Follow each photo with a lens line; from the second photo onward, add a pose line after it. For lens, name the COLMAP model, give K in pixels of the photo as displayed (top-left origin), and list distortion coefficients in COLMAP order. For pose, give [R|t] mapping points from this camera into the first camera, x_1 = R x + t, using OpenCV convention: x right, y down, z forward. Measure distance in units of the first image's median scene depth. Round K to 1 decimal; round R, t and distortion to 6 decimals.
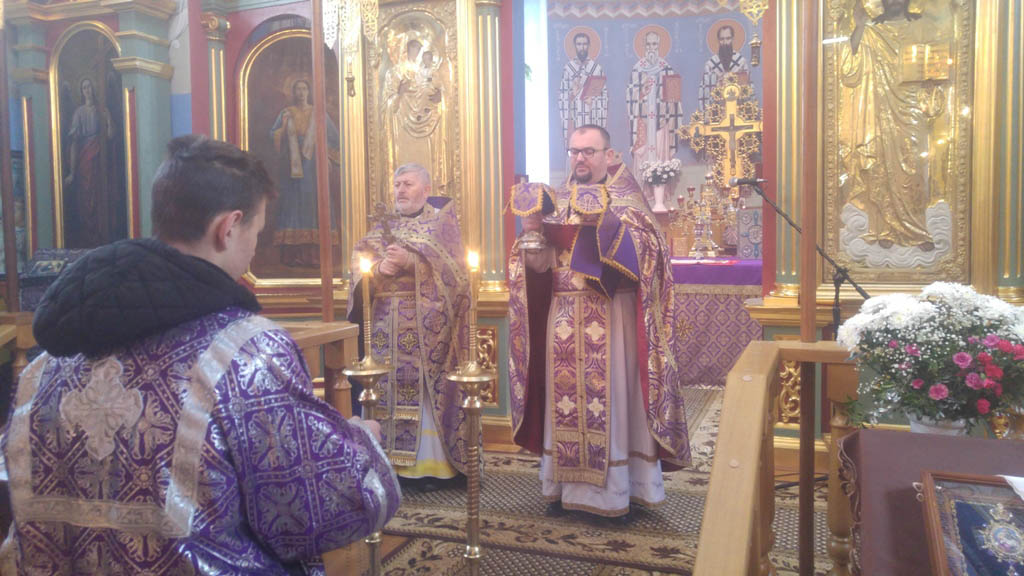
lens RADIAL K [[735.5, 0, 537.6], [0, 735.5, 270.1], [0, 0, 1]] dist [-0.009821, 0.058670]
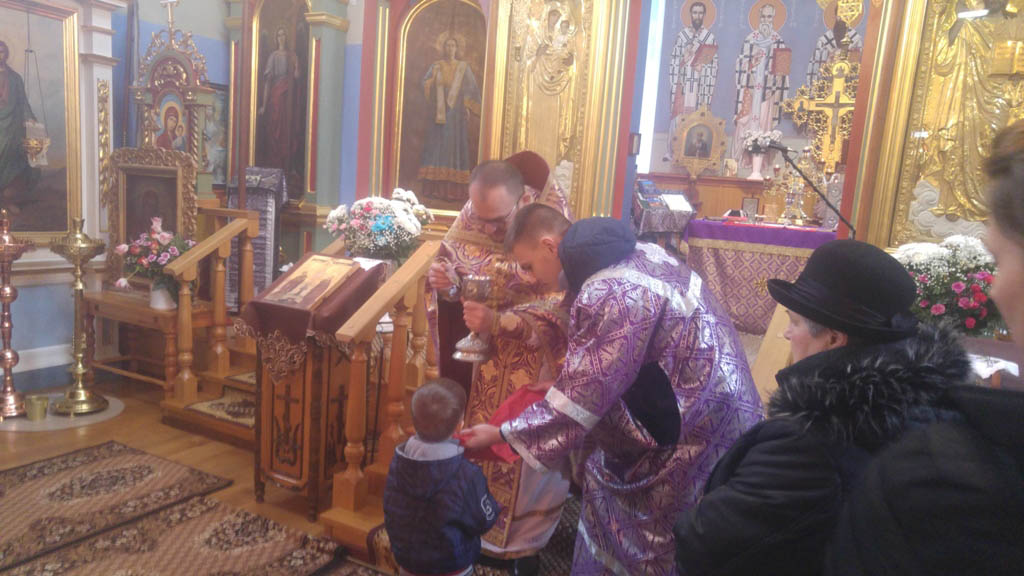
lens RADIAL K [[742.6, 0, 498.5], [0, 742.6, 308.6], [0, 0, 1]] dist [-0.027731, 0.066242]
pose [[0.982788, 0.109948, -0.148453, -0.032347], [-0.093968, 0.989403, 0.110692, 0.038207], [0.159051, -0.094837, 0.982705, -0.234884]]
